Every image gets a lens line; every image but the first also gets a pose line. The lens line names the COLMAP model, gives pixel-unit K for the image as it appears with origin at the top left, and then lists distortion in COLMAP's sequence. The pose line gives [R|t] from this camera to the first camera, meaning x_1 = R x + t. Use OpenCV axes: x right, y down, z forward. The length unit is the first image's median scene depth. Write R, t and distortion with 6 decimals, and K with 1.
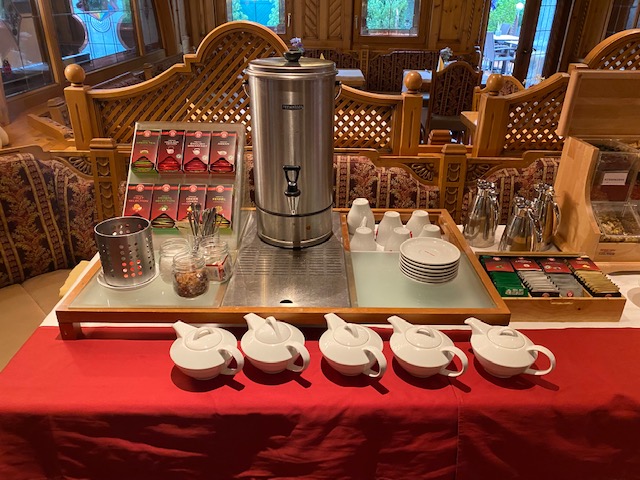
lens RADIAL K [[479.1, 0, 320.4], [0, 479.1, 240.4], [0, 0, 1]] dist [0.007228, 0.002314]
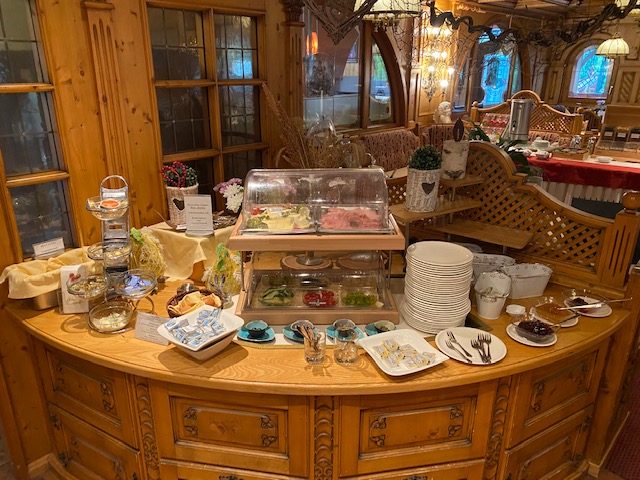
lens RADIAL K [[479.1, 0, 319.3], [0, 479.1, 240.6], [0, 0, 1]] dist [0.007228, 0.002314]
pose [[0.724047, 0.220491, -0.653559, 1.290098], [-0.300653, 0.953666, -0.011342, 1.088405], [0.620776, 0.204707, 0.756791, -2.368793]]
